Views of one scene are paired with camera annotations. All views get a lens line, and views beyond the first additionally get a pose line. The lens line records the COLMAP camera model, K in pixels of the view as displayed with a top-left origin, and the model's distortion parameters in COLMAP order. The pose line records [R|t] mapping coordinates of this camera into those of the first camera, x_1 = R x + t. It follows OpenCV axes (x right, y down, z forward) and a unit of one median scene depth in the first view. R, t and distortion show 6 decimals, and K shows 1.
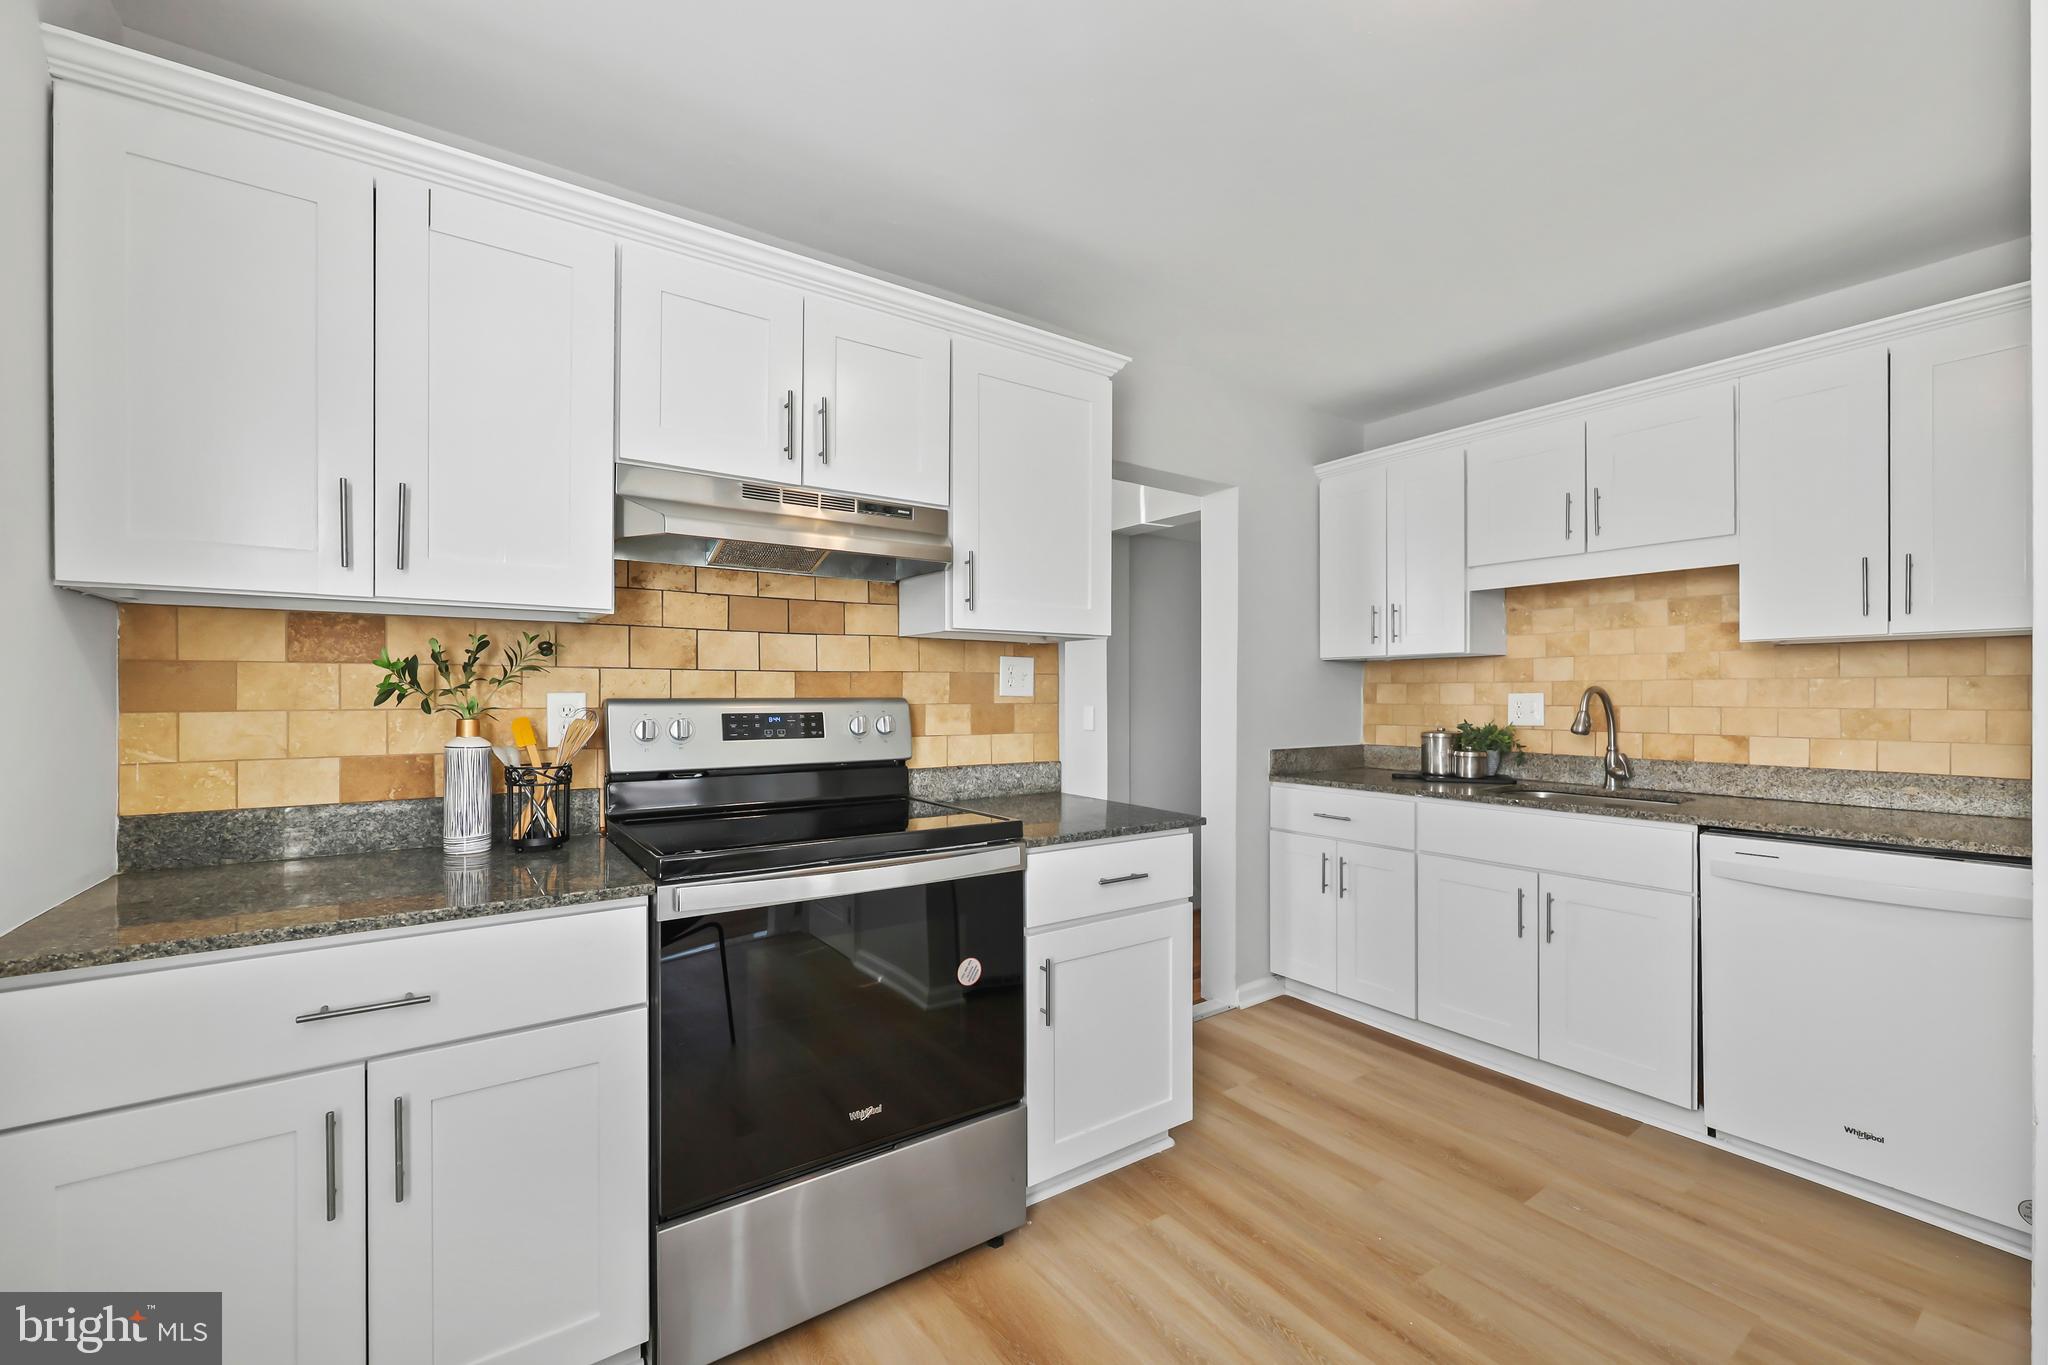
lens RADIAL K [[844.1, 0, 1019.7], [0, 844.1, 692.4], [0, 0, 1]] dist [0.004524, -0.000238]
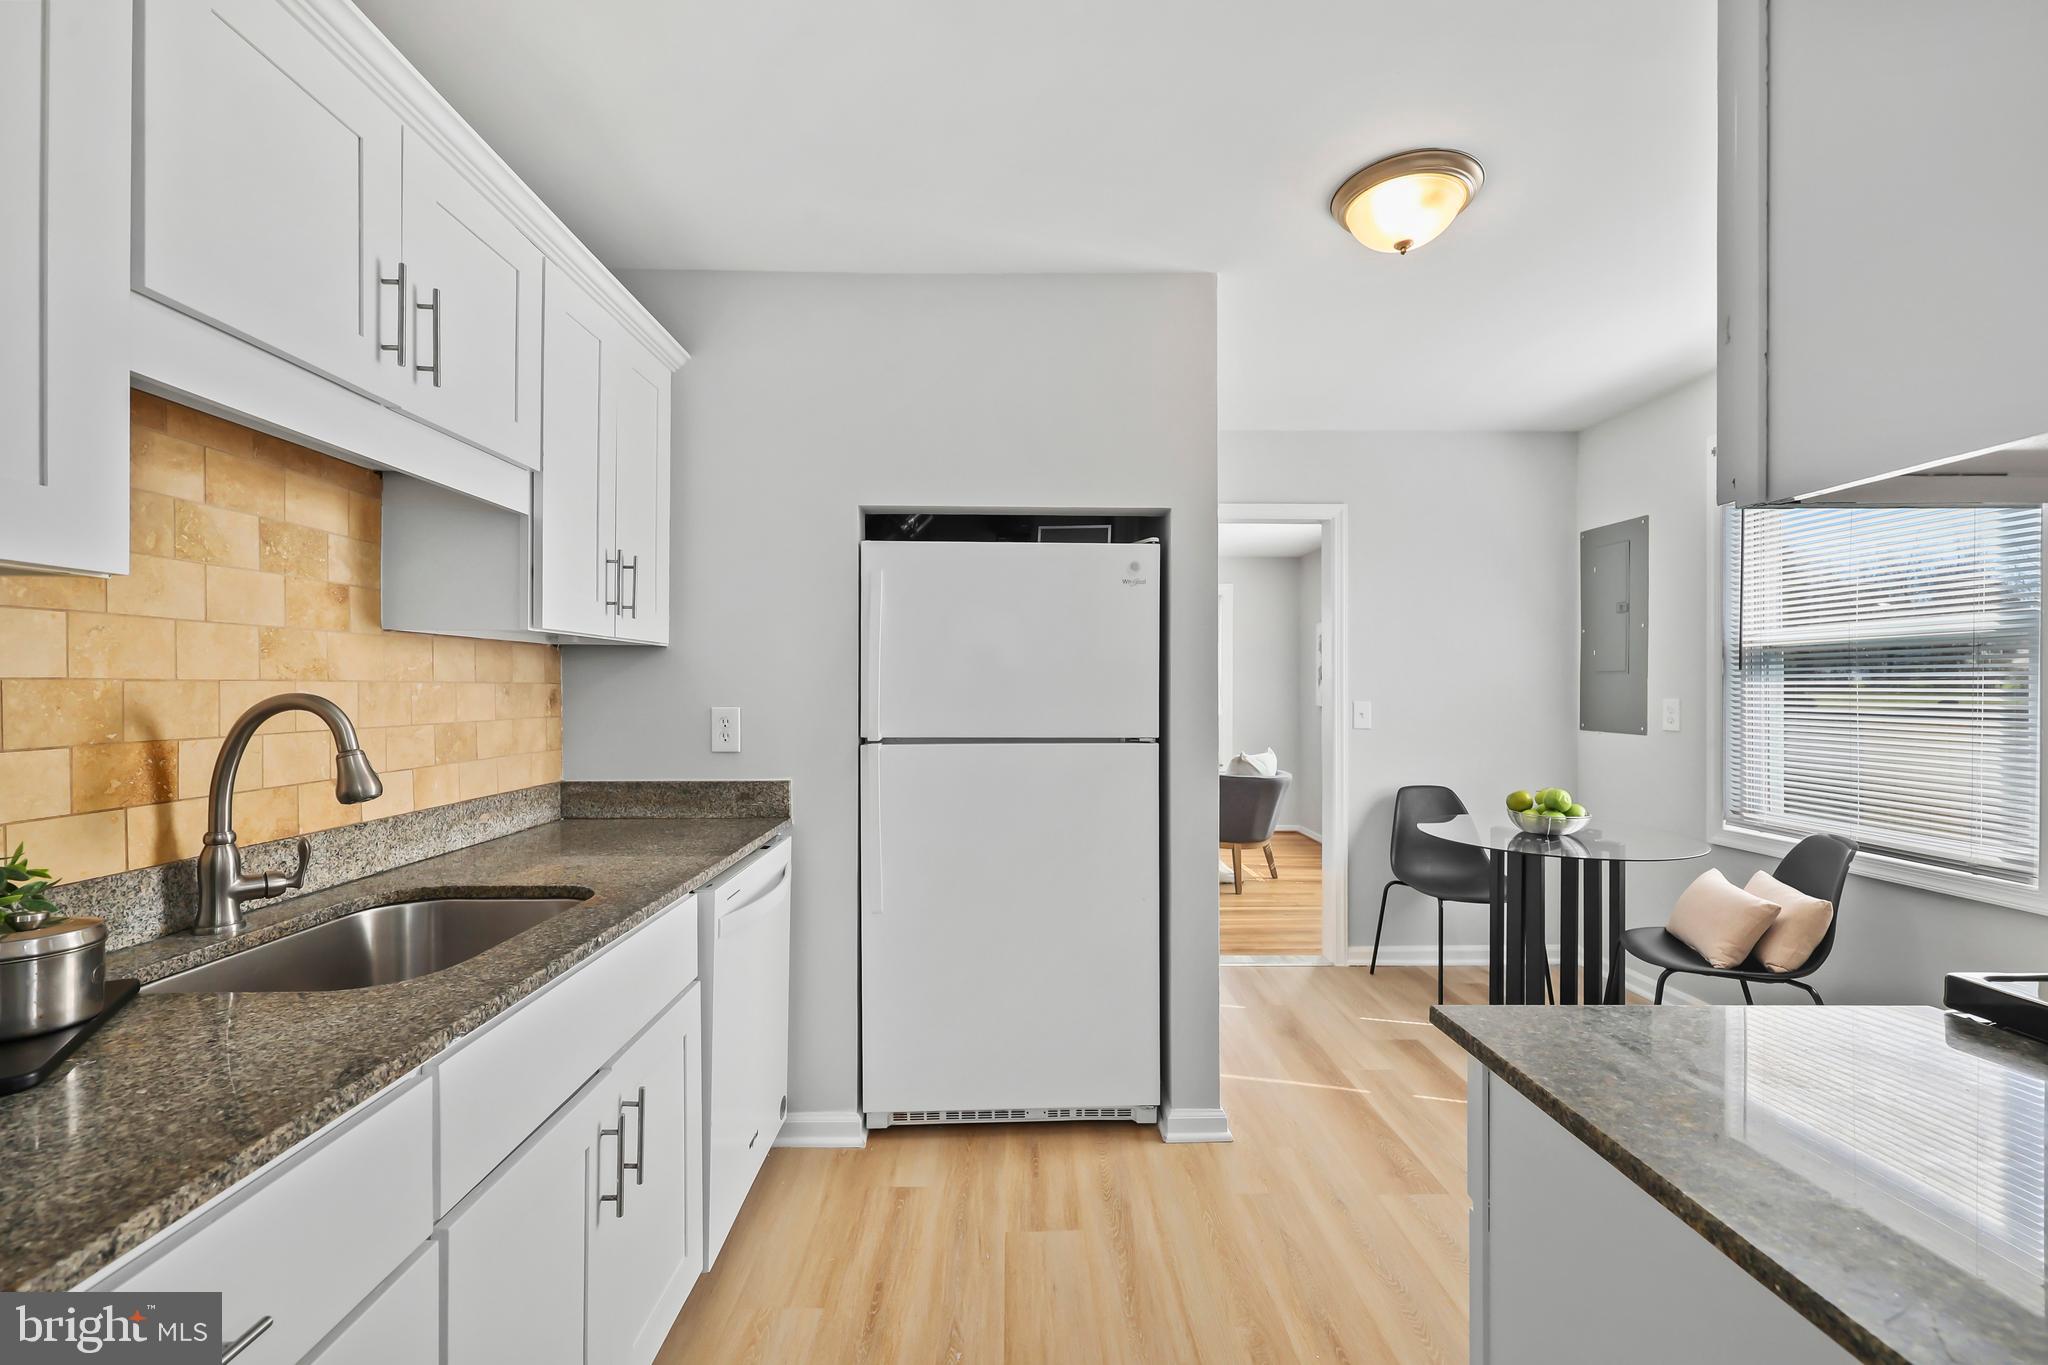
lens RADIAL K [[844.1, 0, 1031.5], [0, 844.1, 682.7], [0, 0, 1]] dist [0.004524, -0.000238]
pose [[-0.839980, 0.001602, 0.542615, 0.135792], [-0.002366, 0.999975, -0.006614, -0.012772], [-0.542612, -0.006839, -0.839956, 1.312623]]
